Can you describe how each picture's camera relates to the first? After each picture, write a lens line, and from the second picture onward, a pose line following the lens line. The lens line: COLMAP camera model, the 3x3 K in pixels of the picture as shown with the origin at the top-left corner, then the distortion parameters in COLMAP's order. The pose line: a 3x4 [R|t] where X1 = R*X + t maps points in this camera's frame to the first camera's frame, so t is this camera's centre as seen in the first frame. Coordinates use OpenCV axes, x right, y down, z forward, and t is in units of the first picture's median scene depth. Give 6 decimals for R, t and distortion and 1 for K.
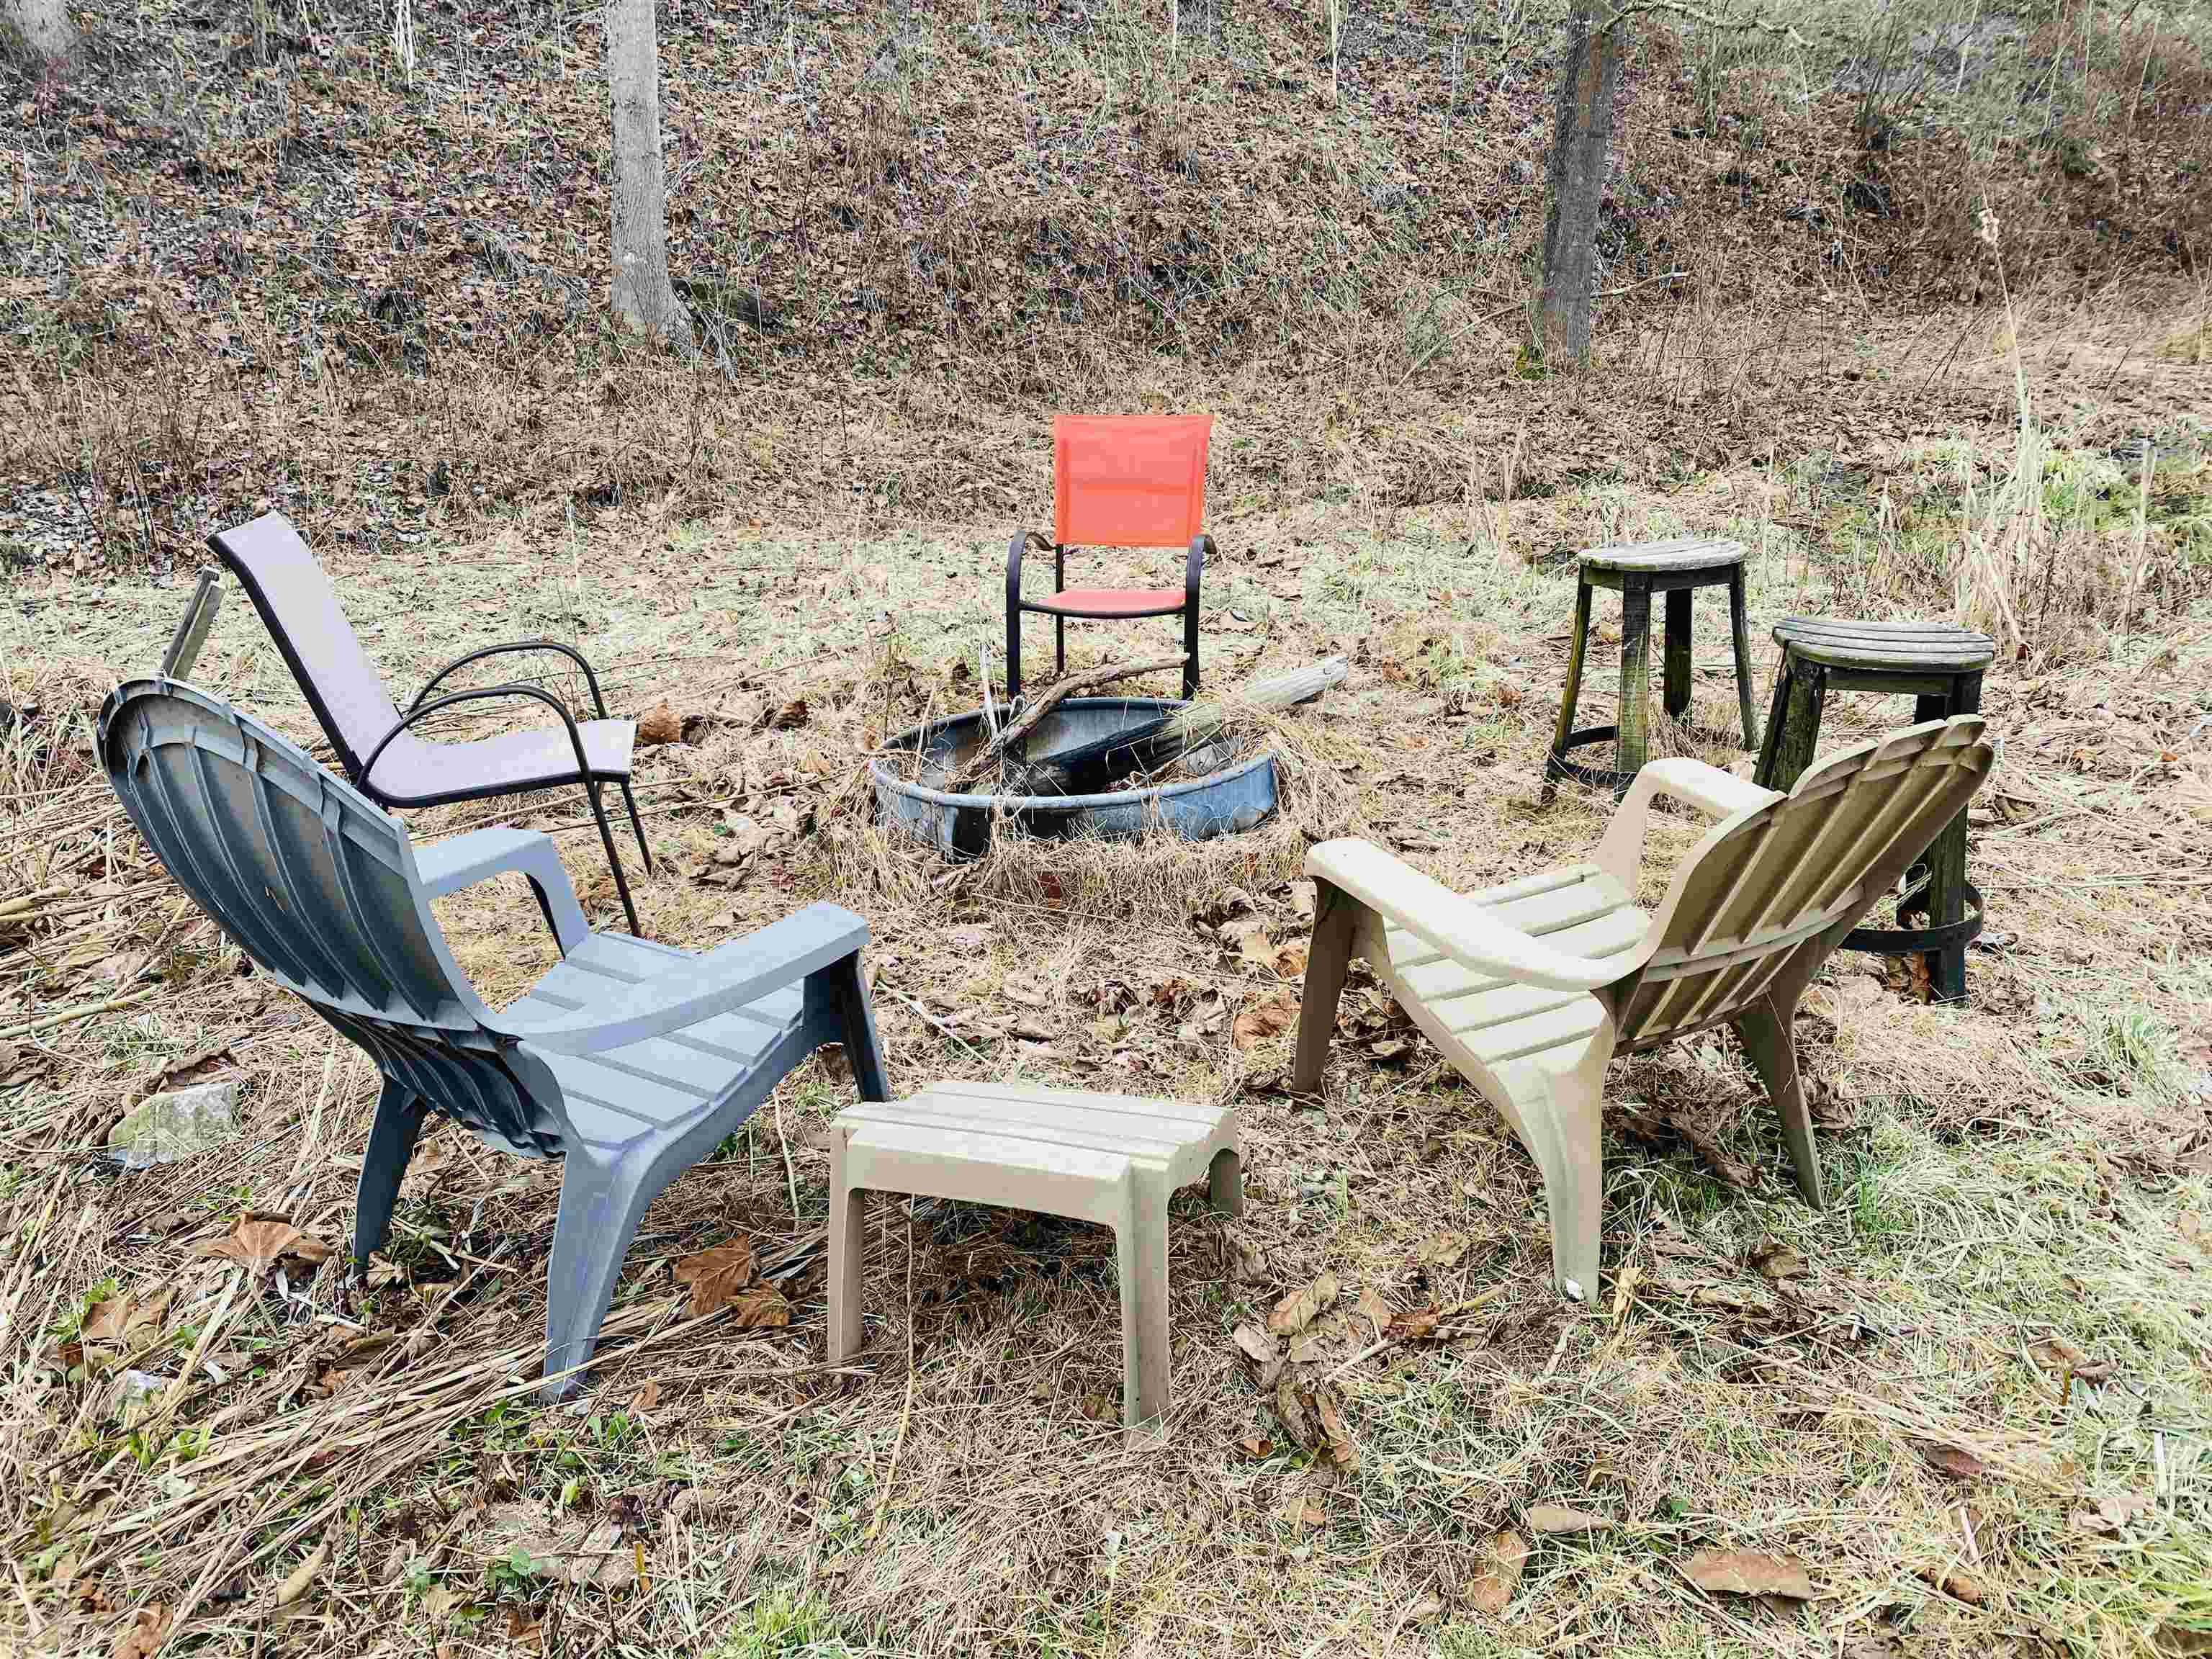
lens RADIAL K [[1761.8, 0, 1072.1], [0, 1761.8, 830.1], [0, 0, 1]] dist [0.004439, -0.011550]
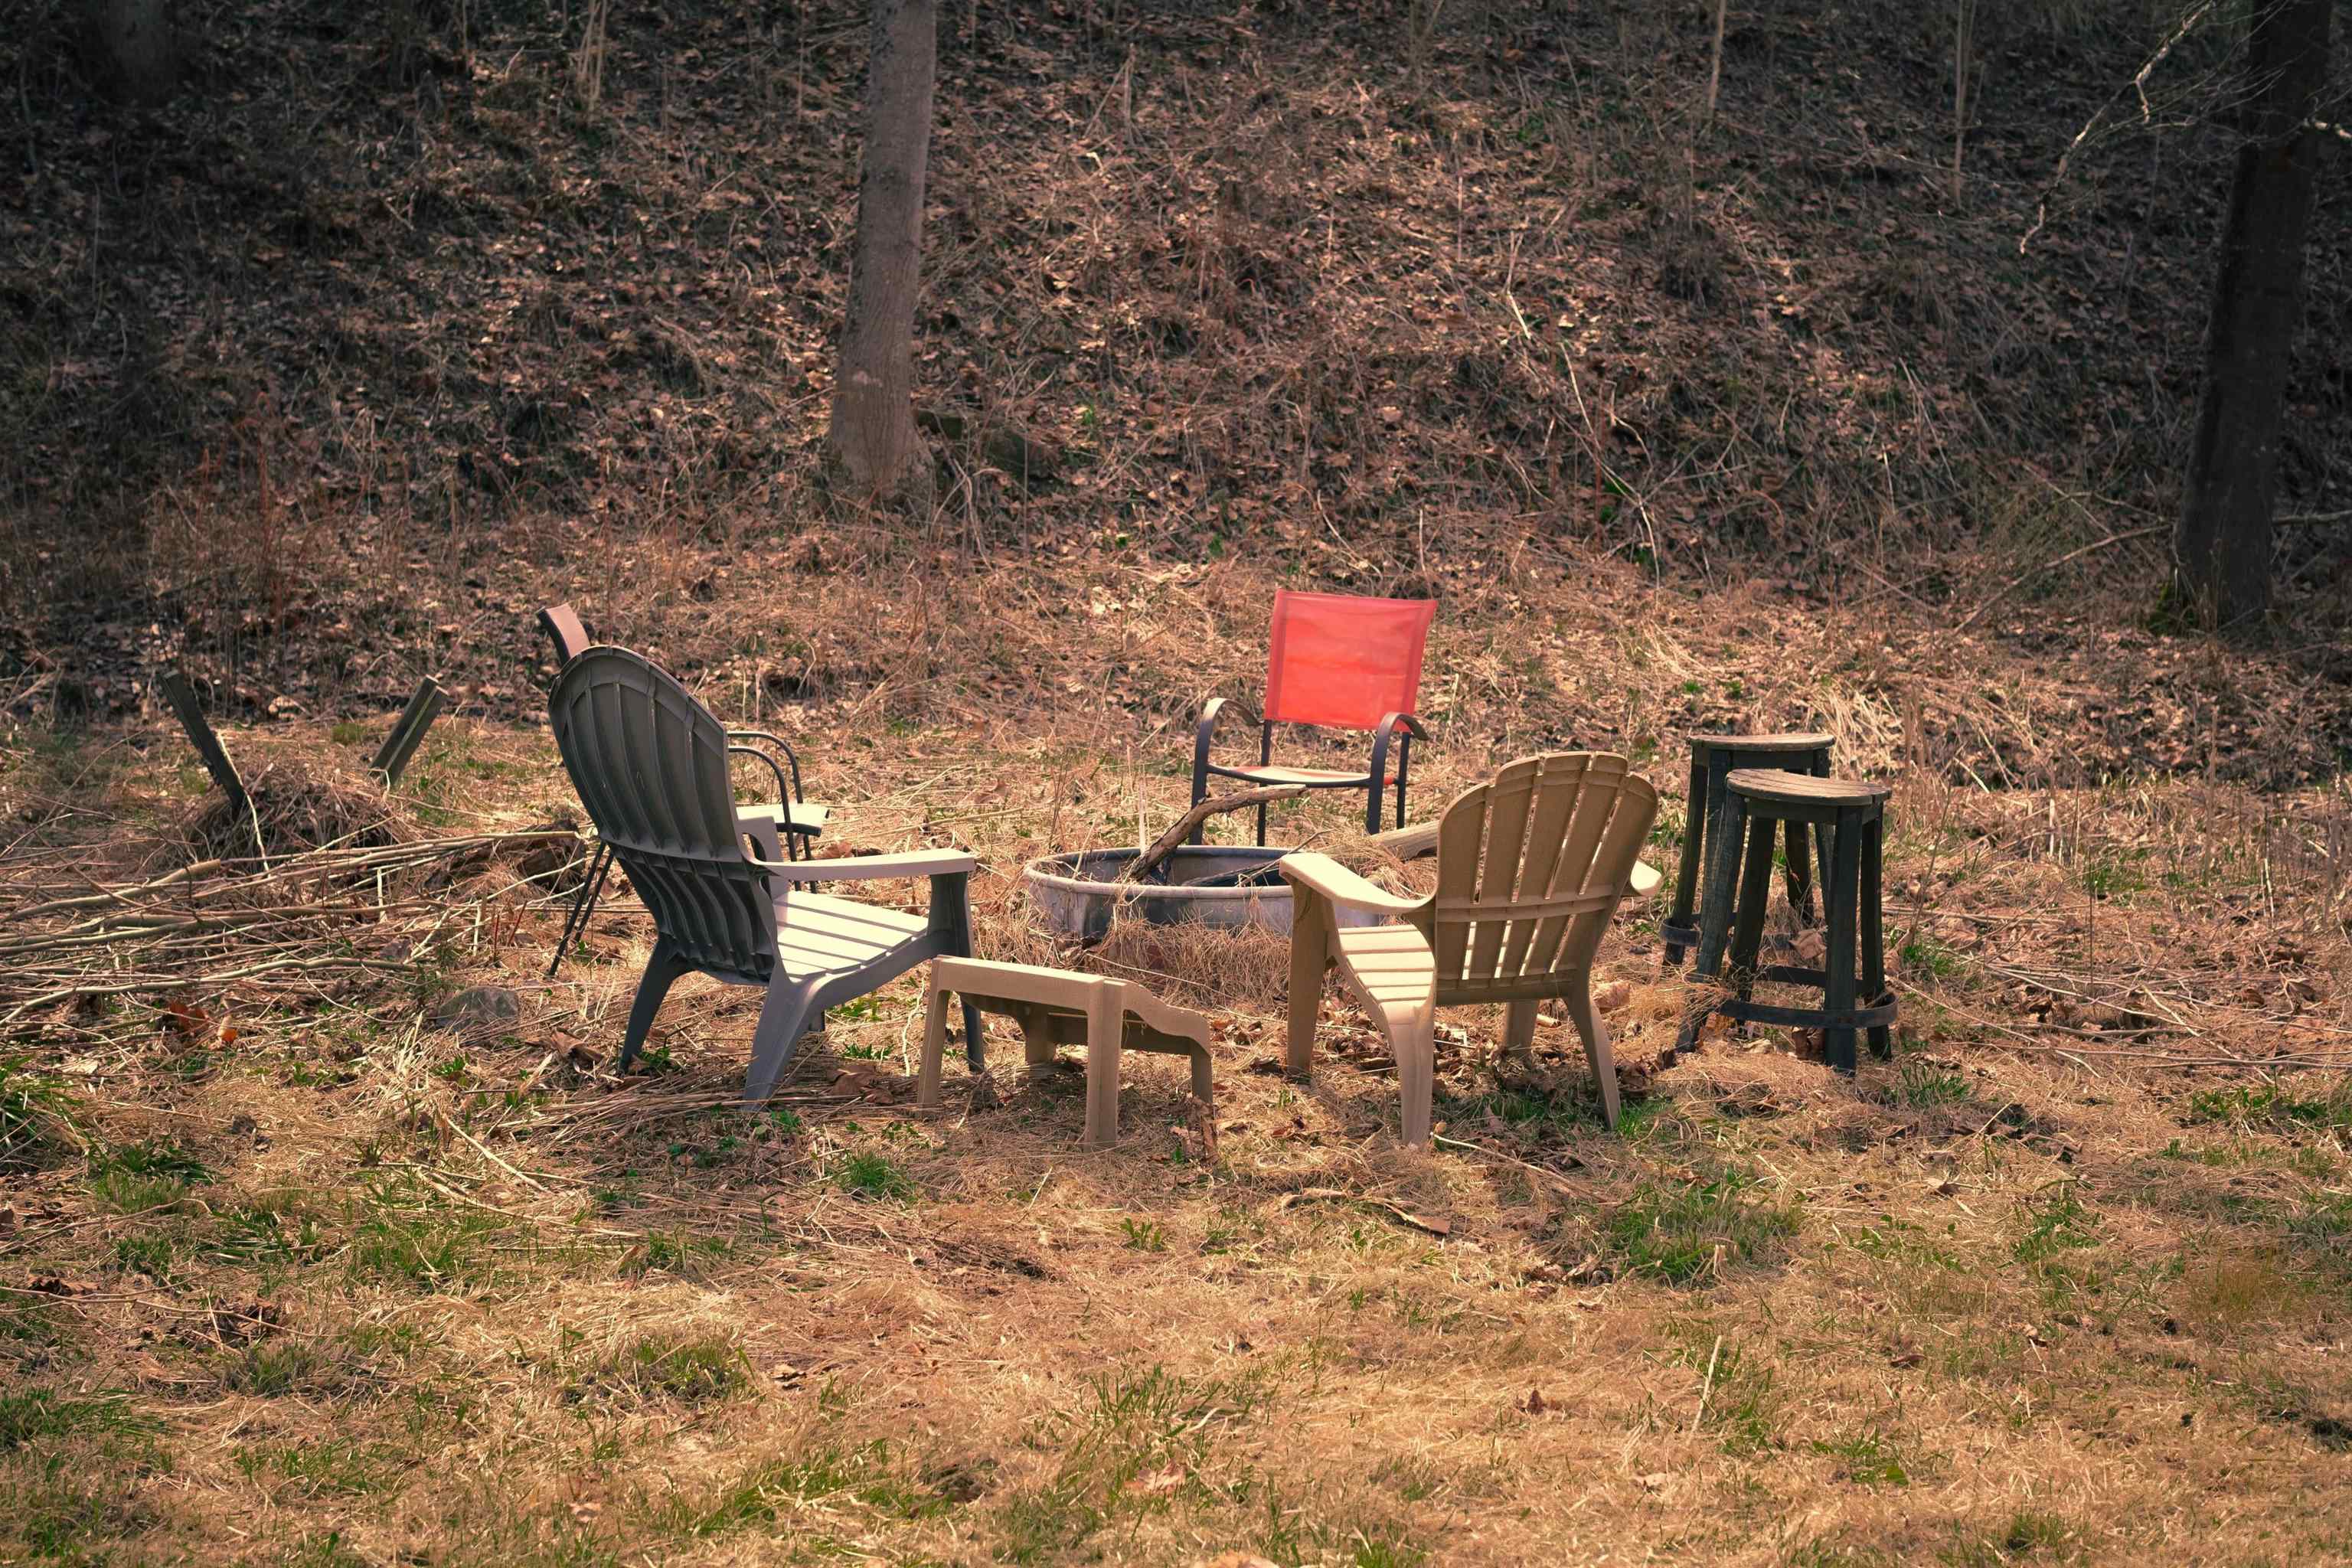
lens RADIAL K [[5127.8, 0, 1176.0], [0, 5127.8, 784.0], [0, 0, 1]] dist [-0.076692, -0.009611]
pose [[0.984158, 0.075311, -0.160502, 0.212609], [-0.108861, 0.971236, -0.211778, 0.251868], [0.139936, 0.225895, 0.964048, -0.912493]]
